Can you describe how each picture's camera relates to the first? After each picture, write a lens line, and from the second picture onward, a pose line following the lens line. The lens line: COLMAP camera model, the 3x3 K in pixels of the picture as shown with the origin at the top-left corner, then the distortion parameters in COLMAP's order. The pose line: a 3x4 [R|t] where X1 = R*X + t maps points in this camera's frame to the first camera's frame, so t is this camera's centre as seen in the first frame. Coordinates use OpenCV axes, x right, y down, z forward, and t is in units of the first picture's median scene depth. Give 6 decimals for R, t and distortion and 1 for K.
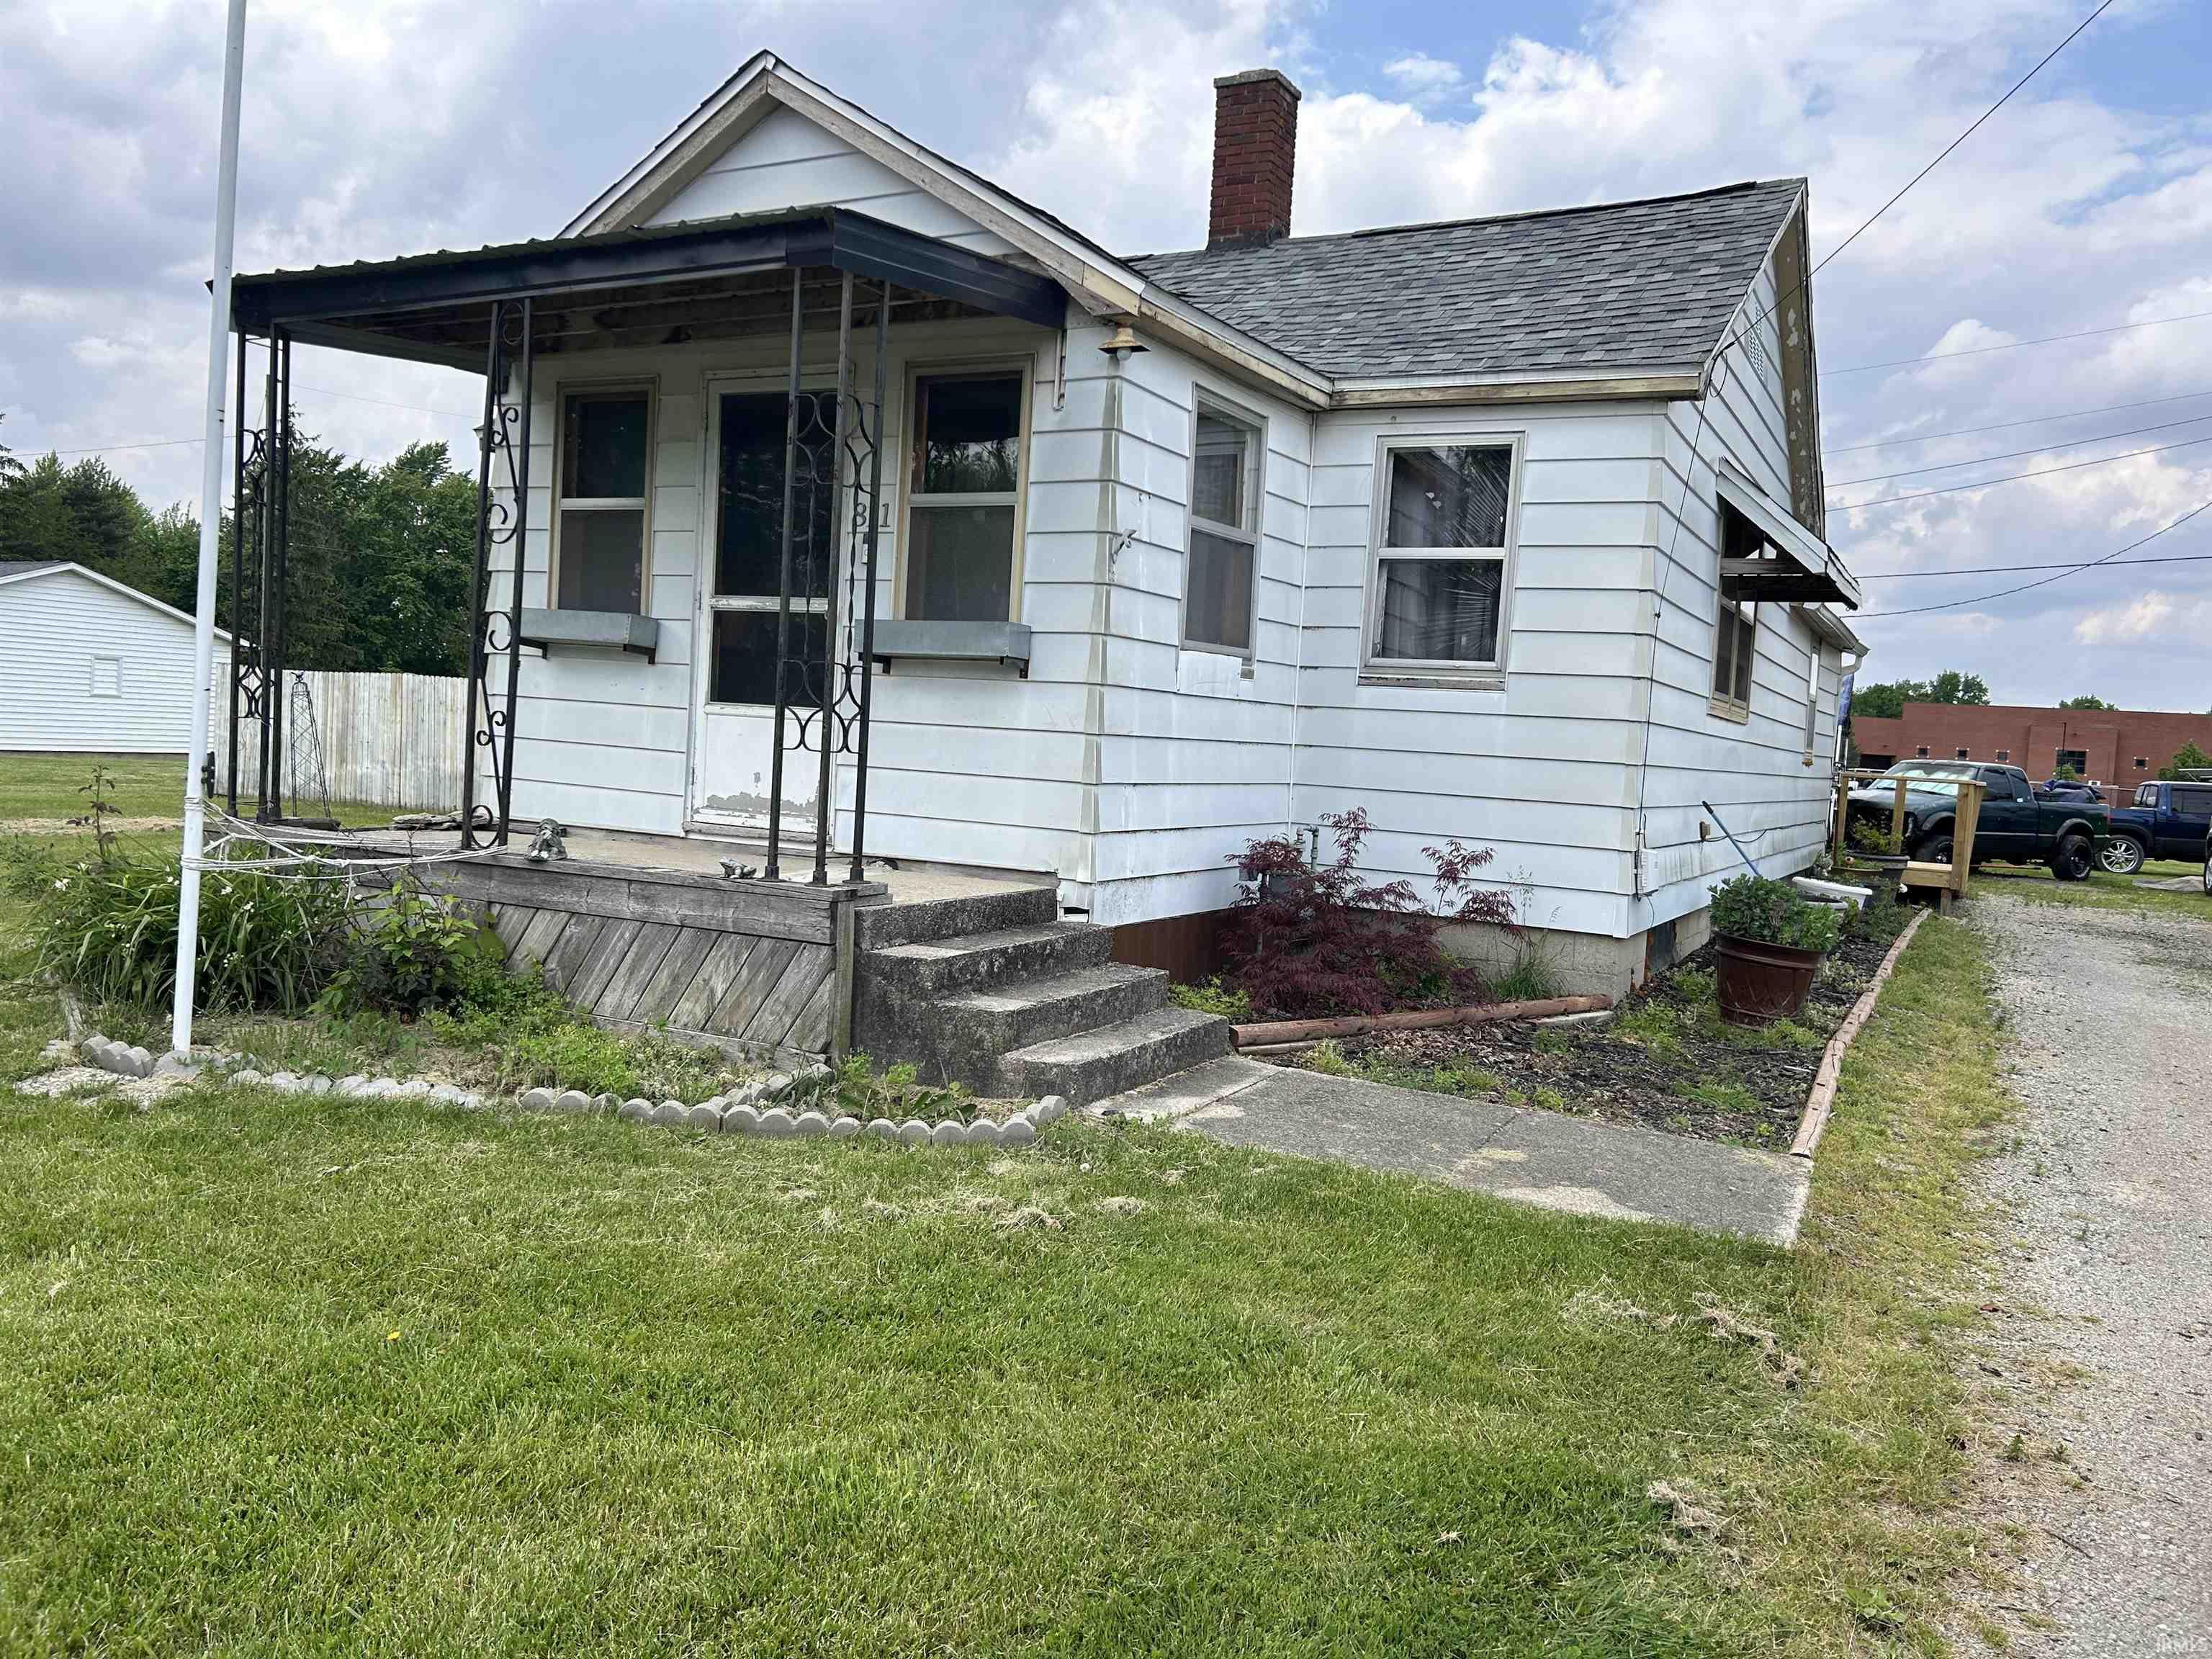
lens RADIAL K [[1665.5, 0, 1099.0], [0, 1665.5, 808.2], [0, 0, 1]] dist [0.033815, -0.018879]
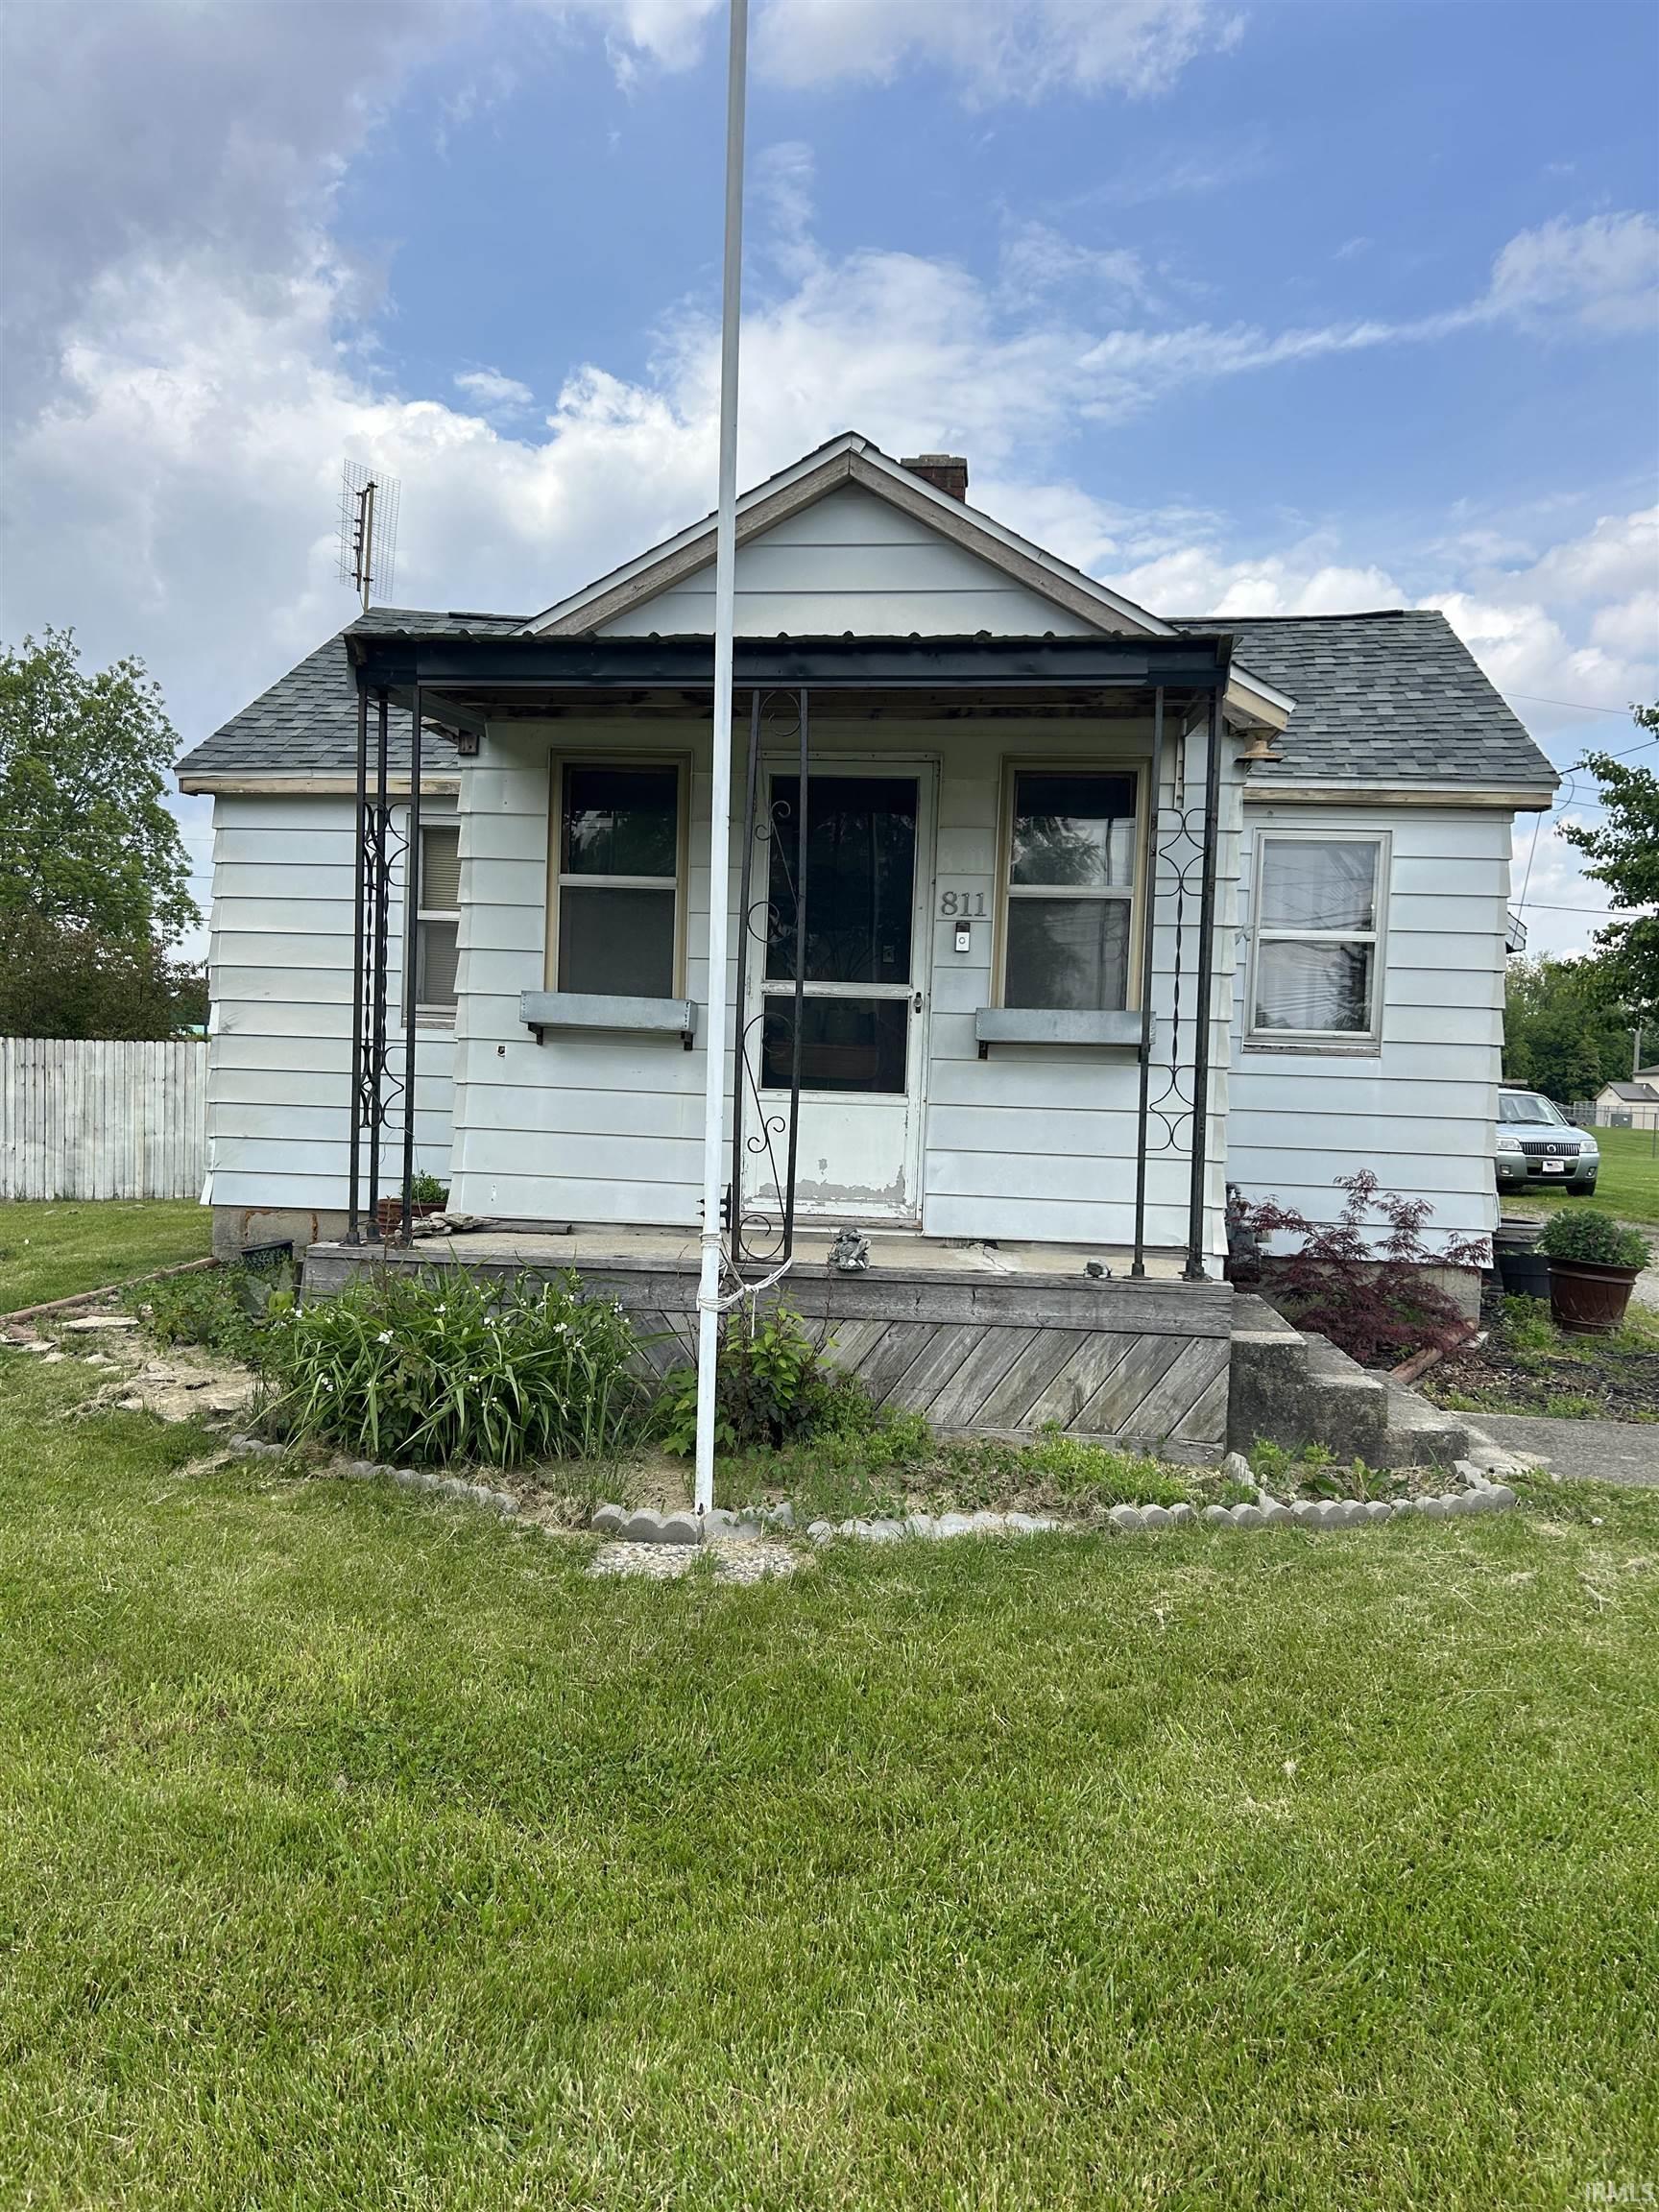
lens RADIAL K [[1665.5, 0, 810.4], [0, 1665.5, 1127.7], [0, 0, 1]] dist [0.033815, -0.018879]
pose [[0.934519, -0.033372, 0.354346, -0.698313], [0.032698, 0.999434, 0.007892, -0.059978], [-0.354409, 0.004211, 0.935081, 0.101304]]
